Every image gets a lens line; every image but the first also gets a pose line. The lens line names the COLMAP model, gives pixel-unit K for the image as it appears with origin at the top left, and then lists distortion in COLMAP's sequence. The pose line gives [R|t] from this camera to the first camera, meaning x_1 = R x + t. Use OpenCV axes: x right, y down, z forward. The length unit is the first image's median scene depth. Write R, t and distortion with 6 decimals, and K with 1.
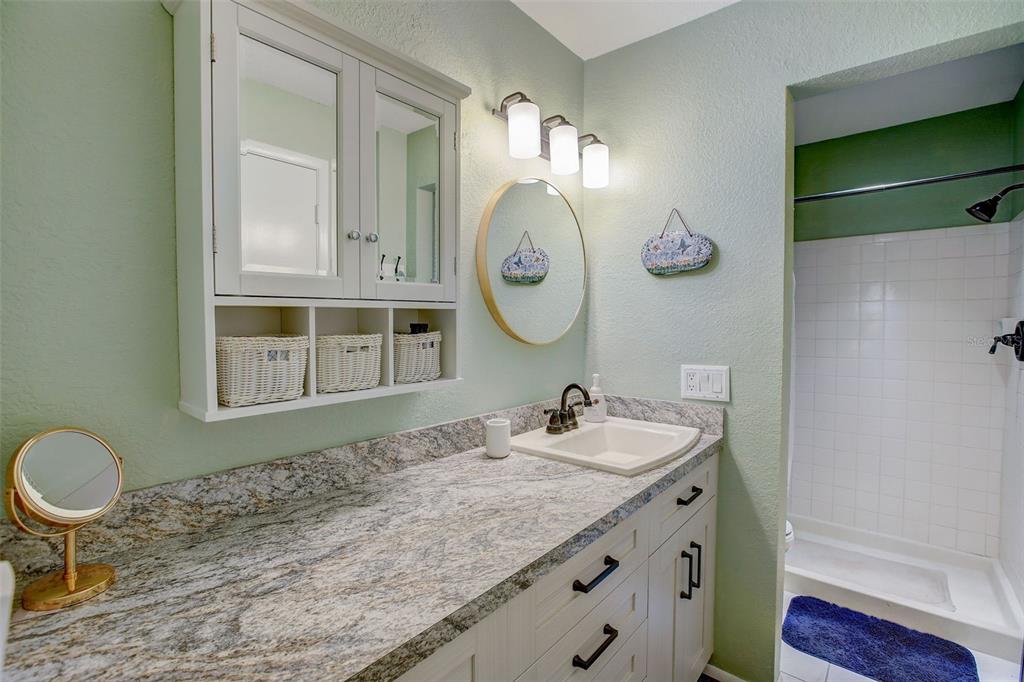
lens RADIAL K [[467.3, 0, 509.4], [0, 467.3, 336.4], [0, 0, 1]] dist [-0.049434, 0.016922]
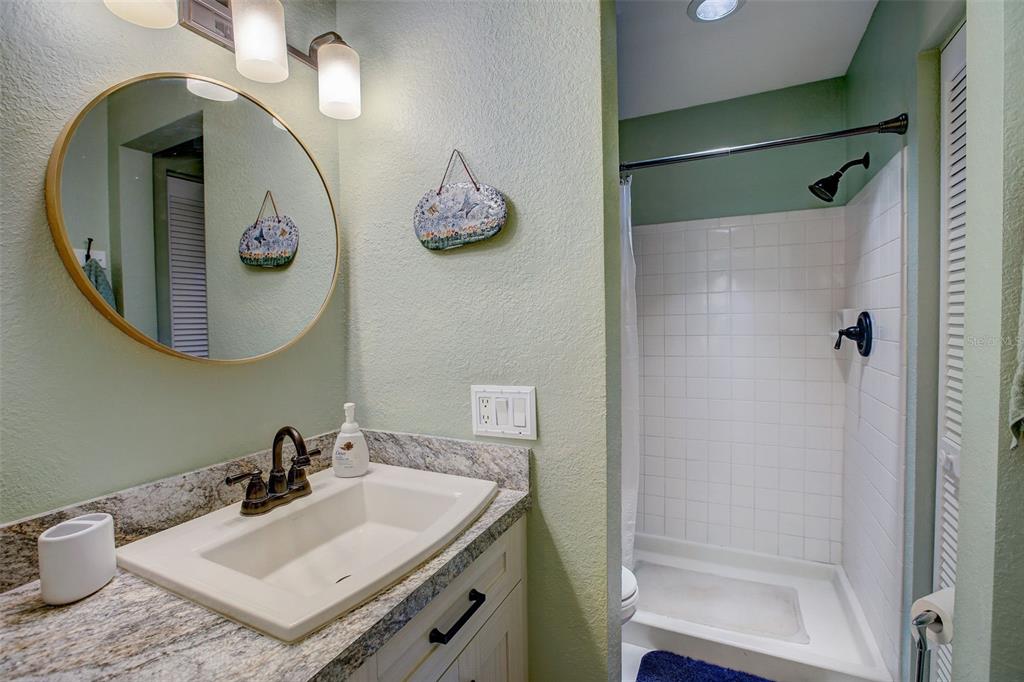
lens RADIAL K [[467.3, 0, 509.4], [0, 467.3, 336.4], [0, 0, 1]] dist [-0.049434, 0.016922]
pose [[0.968661, -0.027528, 0.246856, 0.255596], [0.027208, 0.999619, 0.004708, -0.009846], [-0.246891, 0.002156, 0.969041, 0.332897]]
